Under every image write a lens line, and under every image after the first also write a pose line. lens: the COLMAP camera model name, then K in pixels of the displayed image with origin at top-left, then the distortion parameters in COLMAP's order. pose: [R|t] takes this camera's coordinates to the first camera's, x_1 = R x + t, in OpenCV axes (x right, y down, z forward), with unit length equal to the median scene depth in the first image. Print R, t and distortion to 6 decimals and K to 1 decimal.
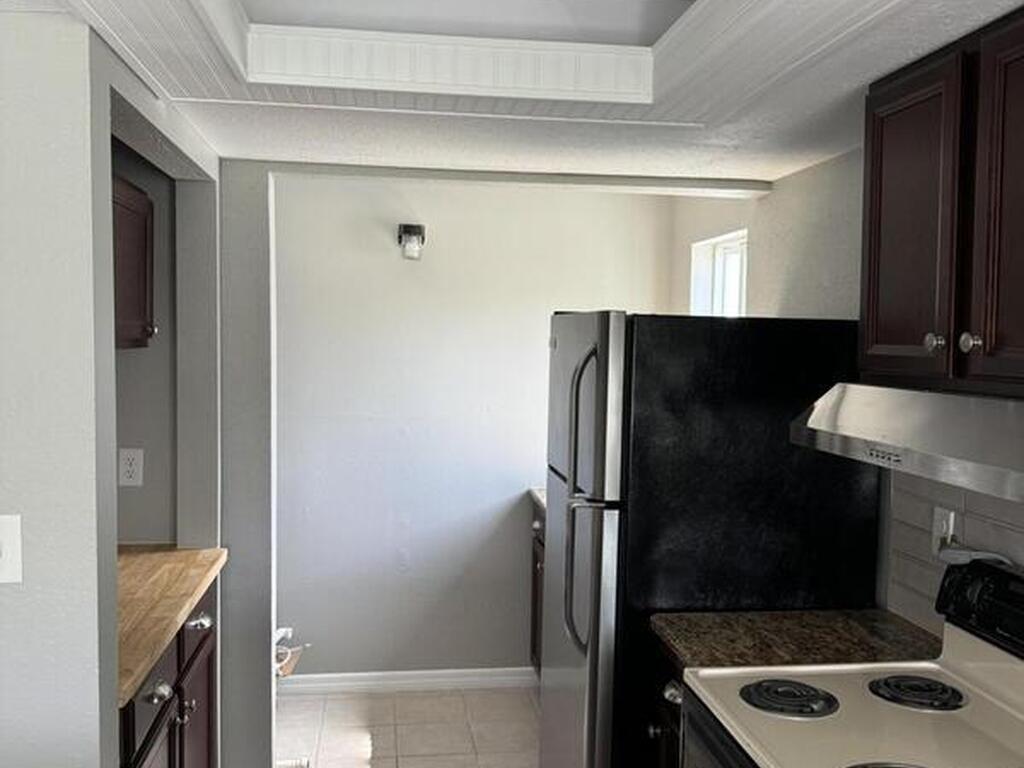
lens RADIAL K [[967.2, 0, 510.4], [0, 967.2, 385.0], [0, 0, 1]] dist [0.023278, 0.000000]
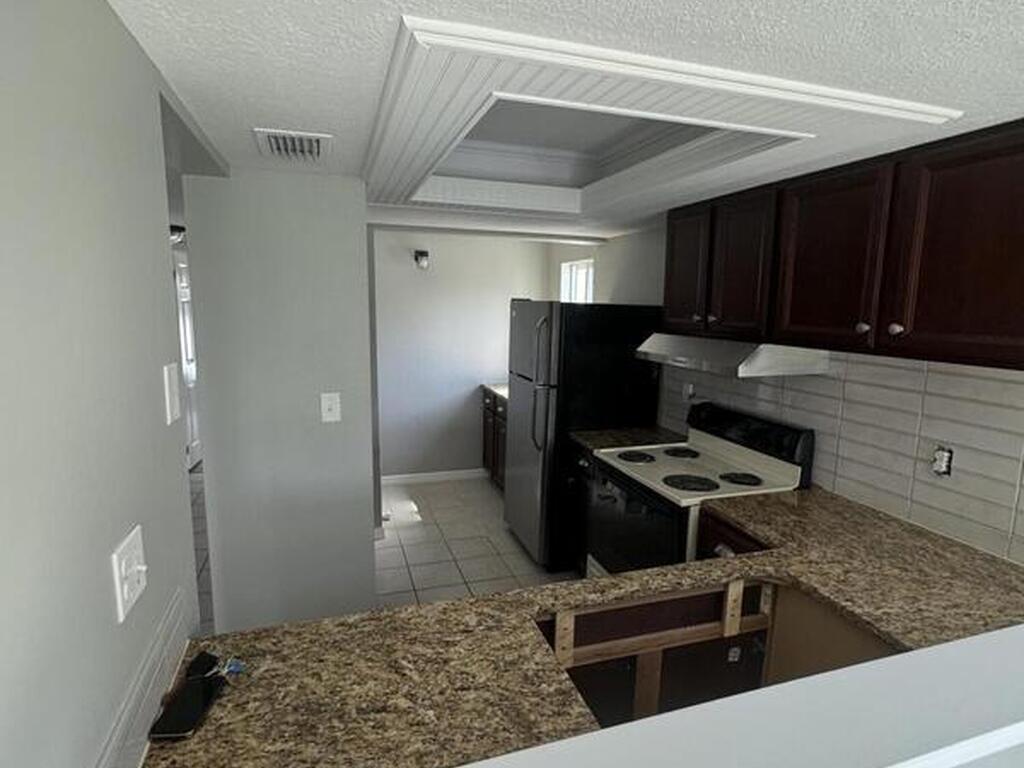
lens RADIAL K [[549.2, 0, 512.1], [0, 549.2, 382.8], [0, 0, 1]] dist [0.003540, 0.000126]
pose [[0.980774, -0.026130, 0.193391, -0.256211], [0.006806, 0.994972, 0.099920, -0.016719], [-0.195029, -0.096682, 0.976021, -0.270542]]
